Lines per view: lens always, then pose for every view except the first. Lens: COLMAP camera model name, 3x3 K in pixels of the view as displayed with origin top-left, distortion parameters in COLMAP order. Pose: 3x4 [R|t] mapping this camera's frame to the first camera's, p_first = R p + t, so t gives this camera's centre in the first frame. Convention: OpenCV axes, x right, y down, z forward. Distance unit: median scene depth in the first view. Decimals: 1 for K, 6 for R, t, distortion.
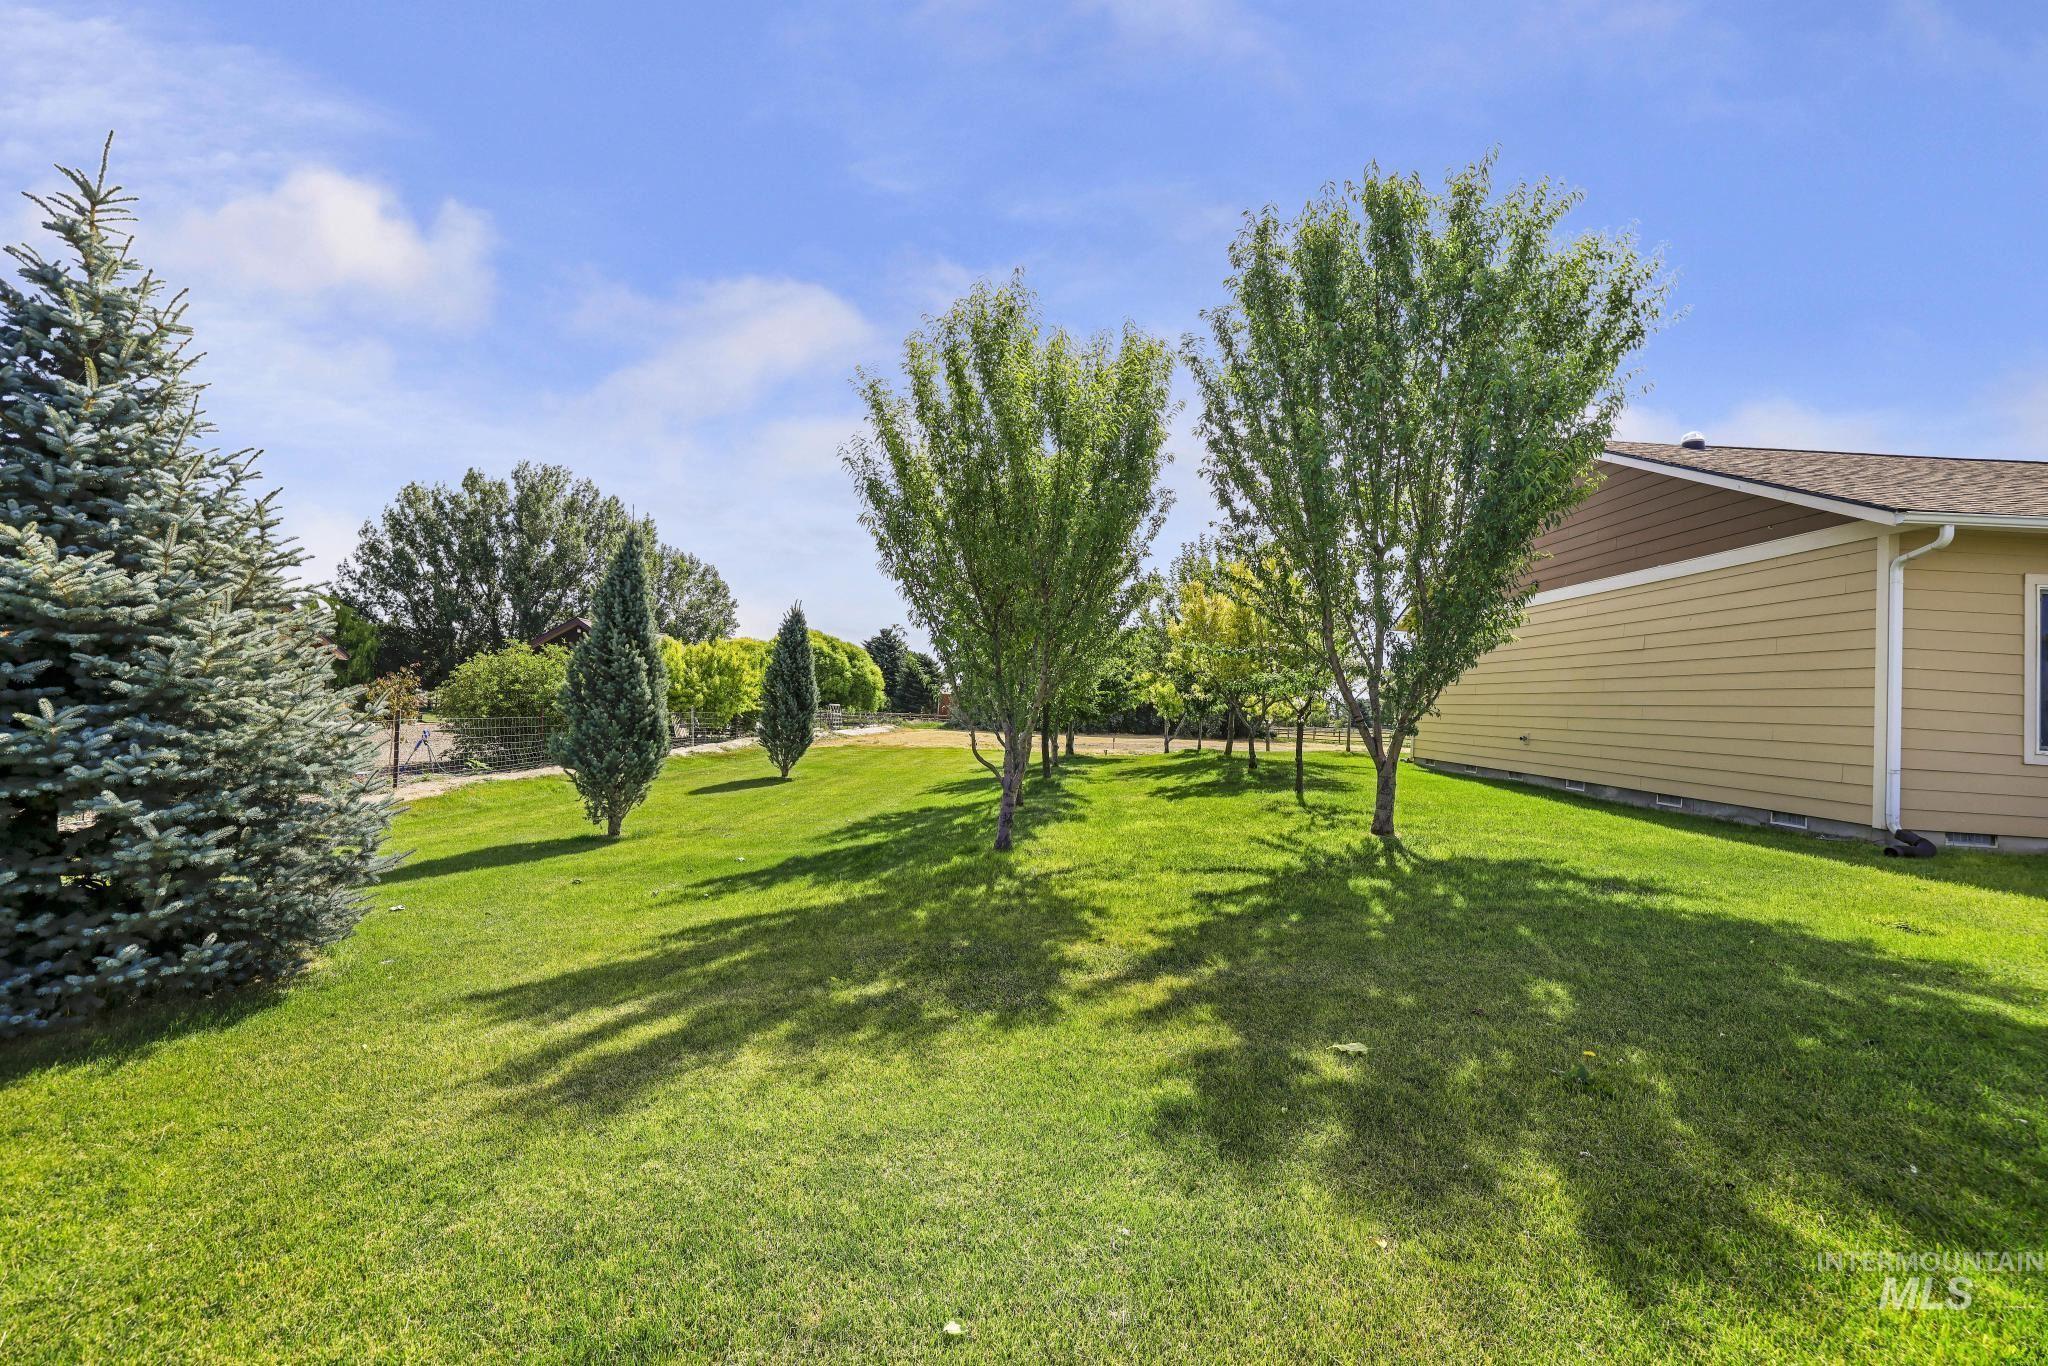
lens RADIAL K [[915.3, 0, 999.8], [0, 915.3, 657.3], [0, 0, 1]] dist [-0.023702, 0.005085]
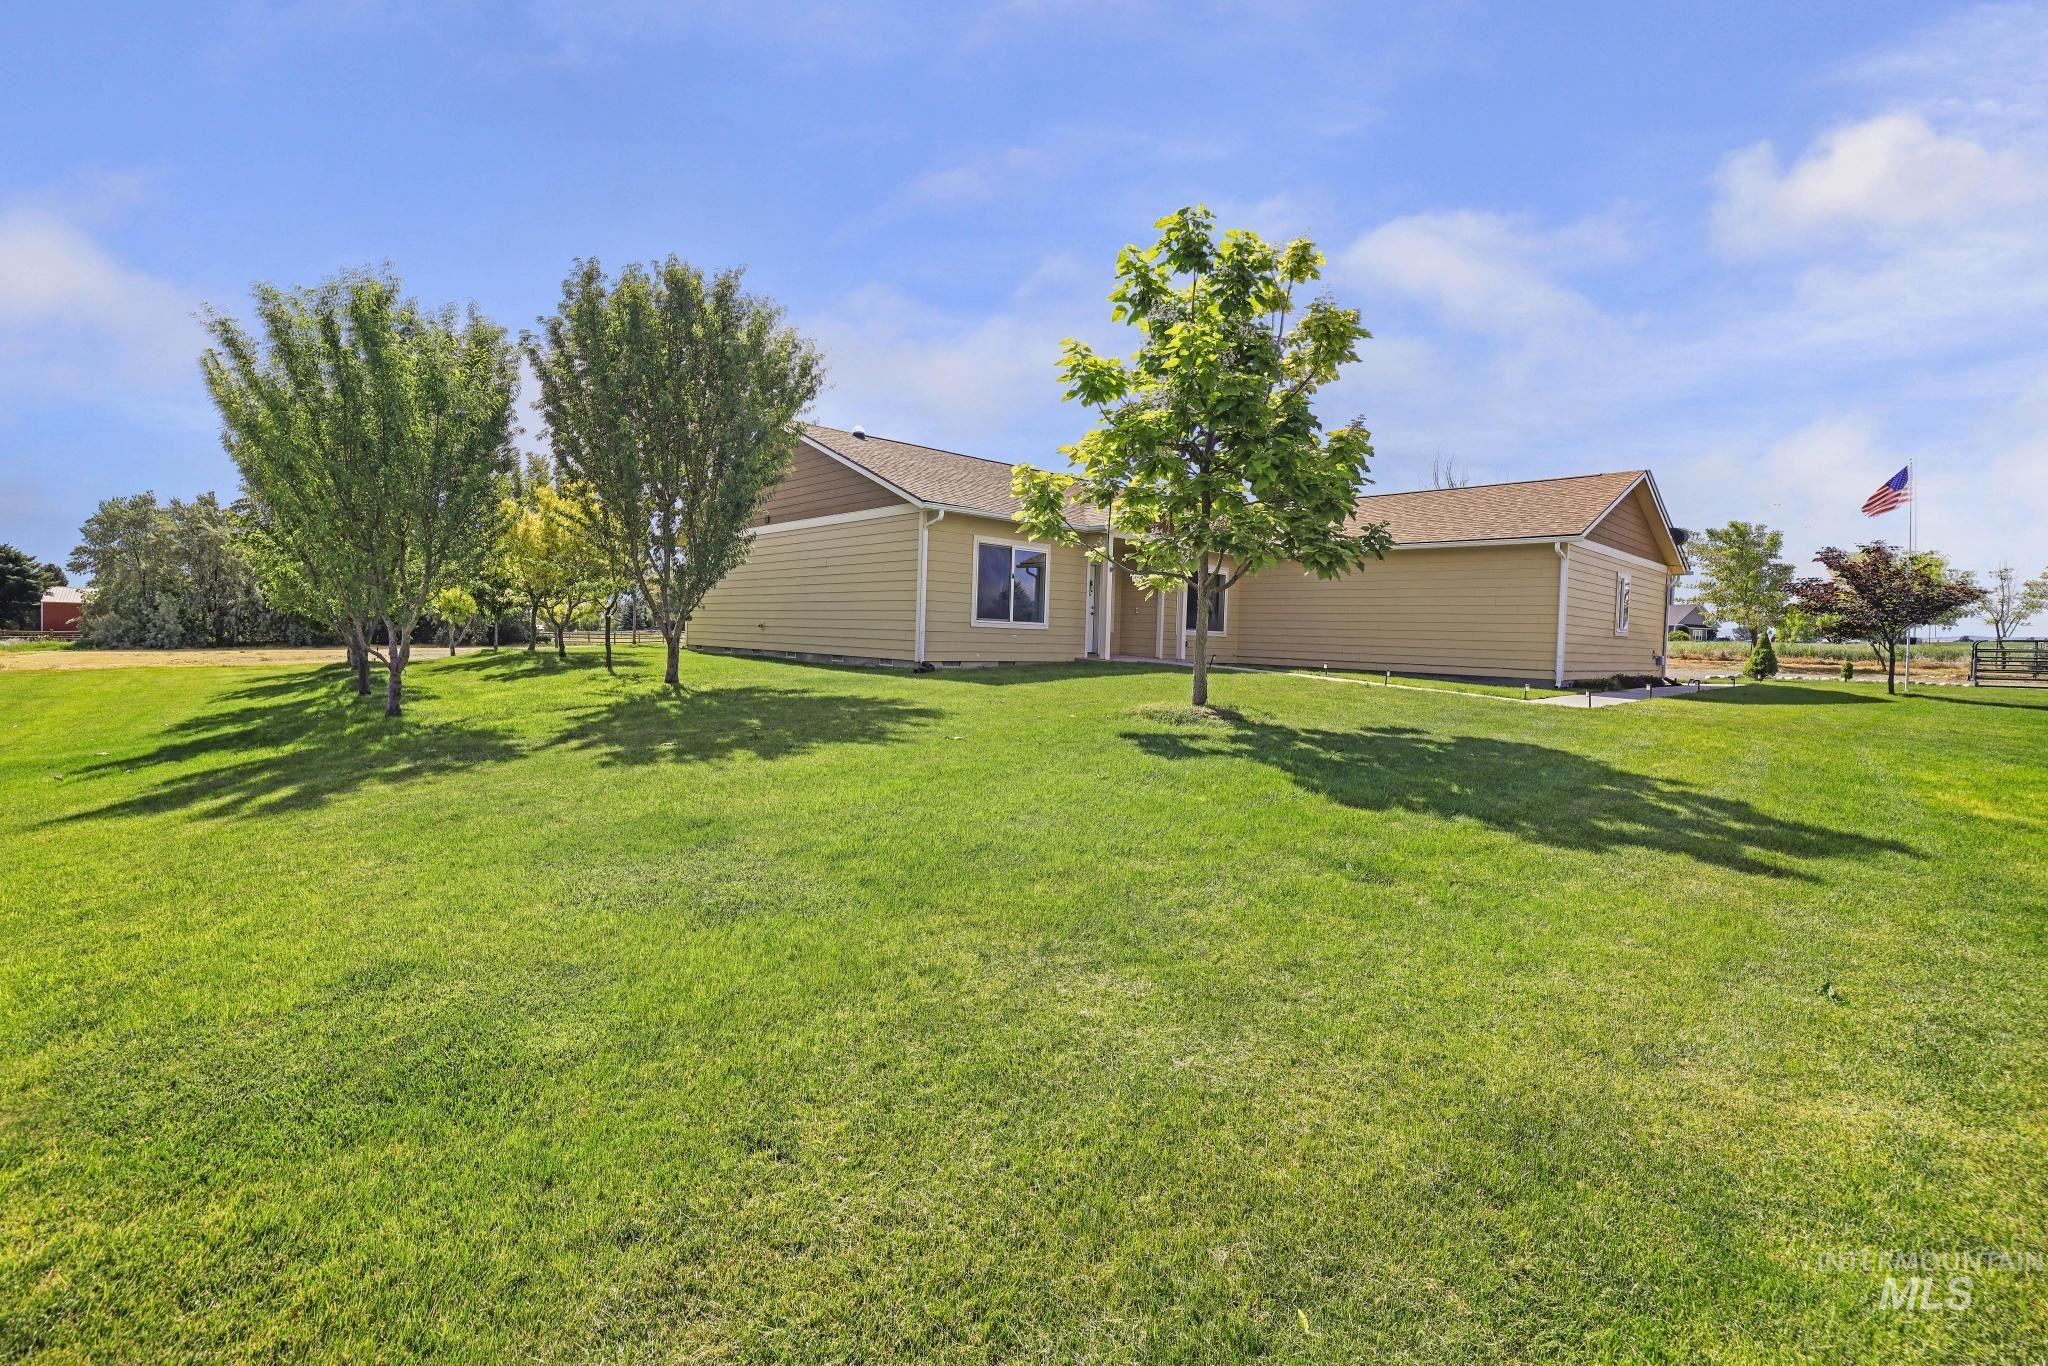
lens RADIAL K [[915.3, 0, 999.8], [0, 915.3, 657.3], [0, 0, 1]] dist [-0.023702, 0.005085]
pose [[0.726891, -0.054384, 0.684596, -0.253605], [-0.019229, 0.994857, 0.099448, -0.020998], [-0.686484, -0.085452, 0.722107, -0.542513]]
